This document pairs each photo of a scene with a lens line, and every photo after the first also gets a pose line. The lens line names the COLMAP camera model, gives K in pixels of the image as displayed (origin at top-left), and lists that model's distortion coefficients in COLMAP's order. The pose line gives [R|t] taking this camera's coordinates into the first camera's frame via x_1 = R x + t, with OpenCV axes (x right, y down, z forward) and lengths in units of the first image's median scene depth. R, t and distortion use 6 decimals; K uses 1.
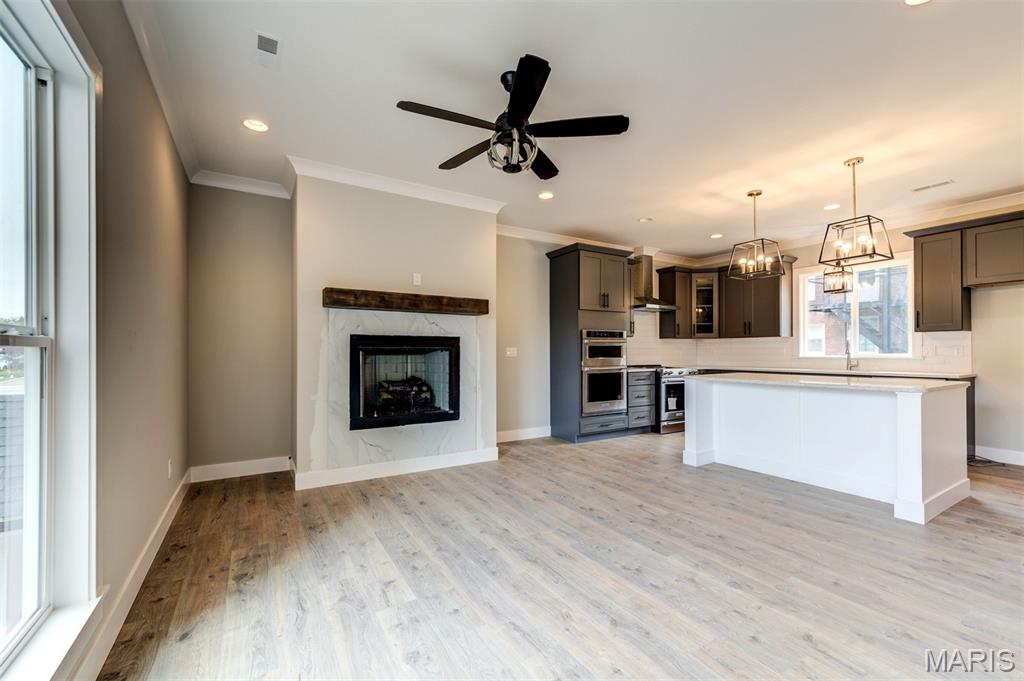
lens RADIAL K [[426.2, 0, 529.8], [0, 426.2, 352.1], [0, 0, 1]] dist [0.000545, -0.000102]
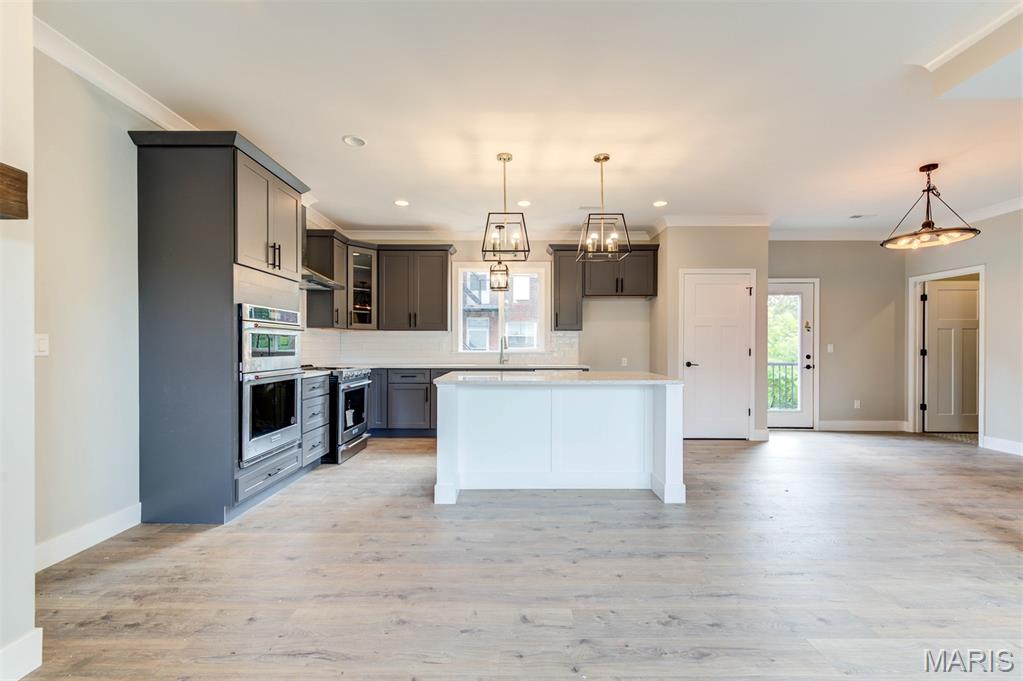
lens RADIAL K [[423.2, 0, 520.4], [0, 423.2, 349.3], [0, 0, 1]] dist [0.006746, -0.000178]
pose [[0.545396, -0.000761, 0.838178, -0.124619], [-0.002074, 0.999995, 0.002258, 0.002532], [-0.838176, -0.002969, 0.545392, 0.414940]]
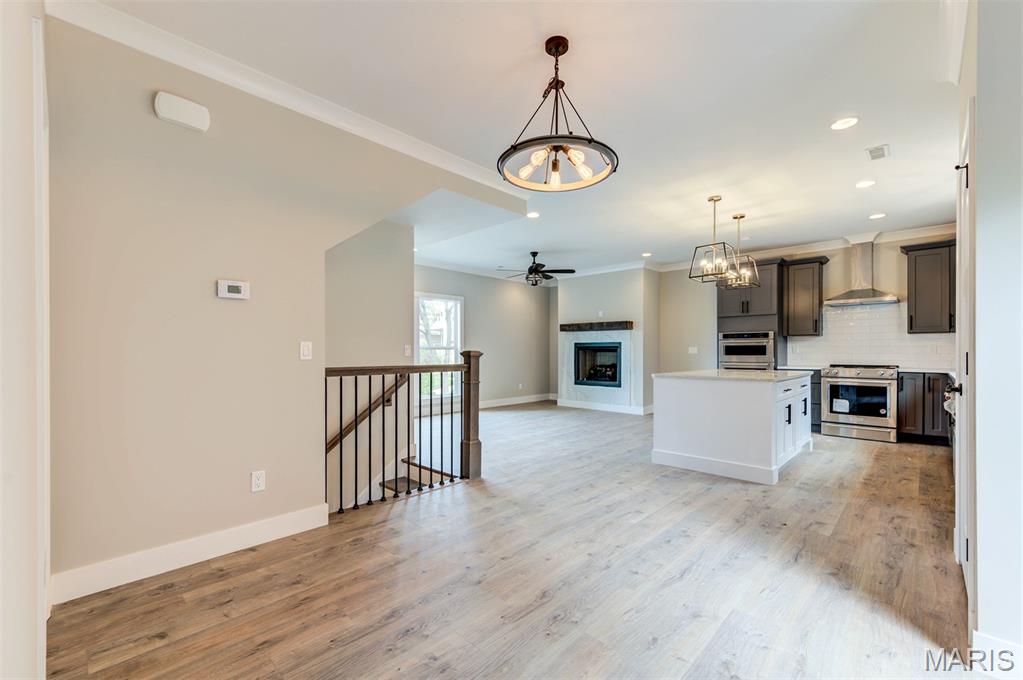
lens RADIAL K [[485.2, 0, 510.1], [0, 485.2, 352.7], [0, 0, 1]] dist [0.000349, -0.000073]
pose [[0.216820, 0.004017, -0.976203, 1.375069], [-0.000854, 0.999992, 0.003925, 0.001380], [0.976211, -0.000017, 0.216822, 0.067368]]
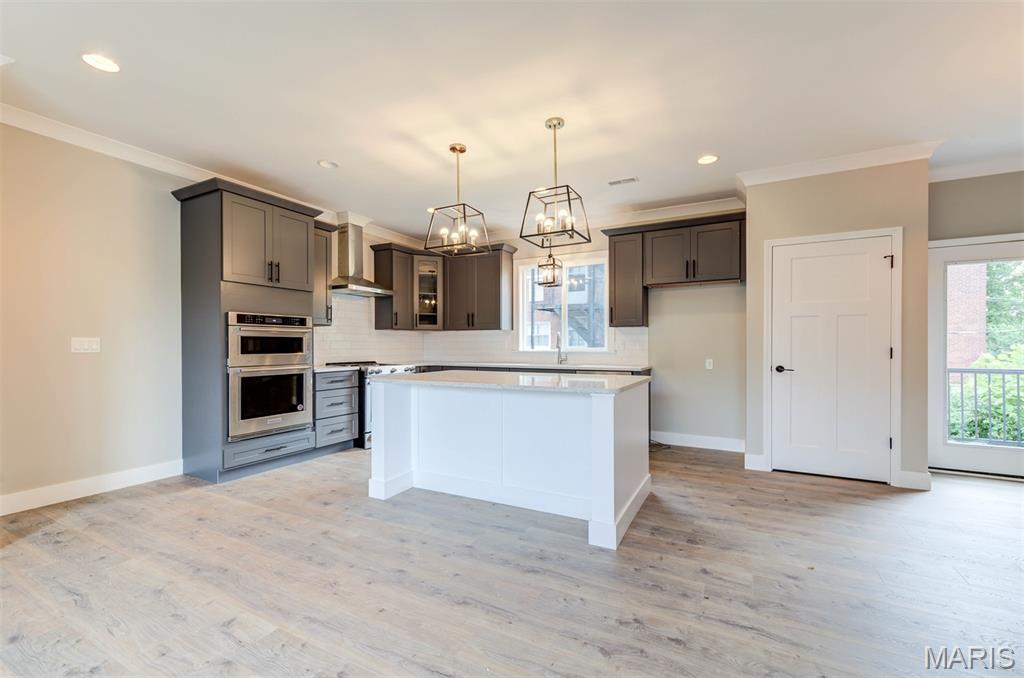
lens RADIAL K [[420.4, 0, 514.4], [0, 420.4, 347.5], [0, 0, 1]] dist [0.004896, -0.000028]
pose [[0.873012, 0.000444, 0.487699, 0.186966], [-0.001536, 0.999997, 0.001837, 0.001428], [-0.487697, -0.002353, 0.873010, 0.202743]]
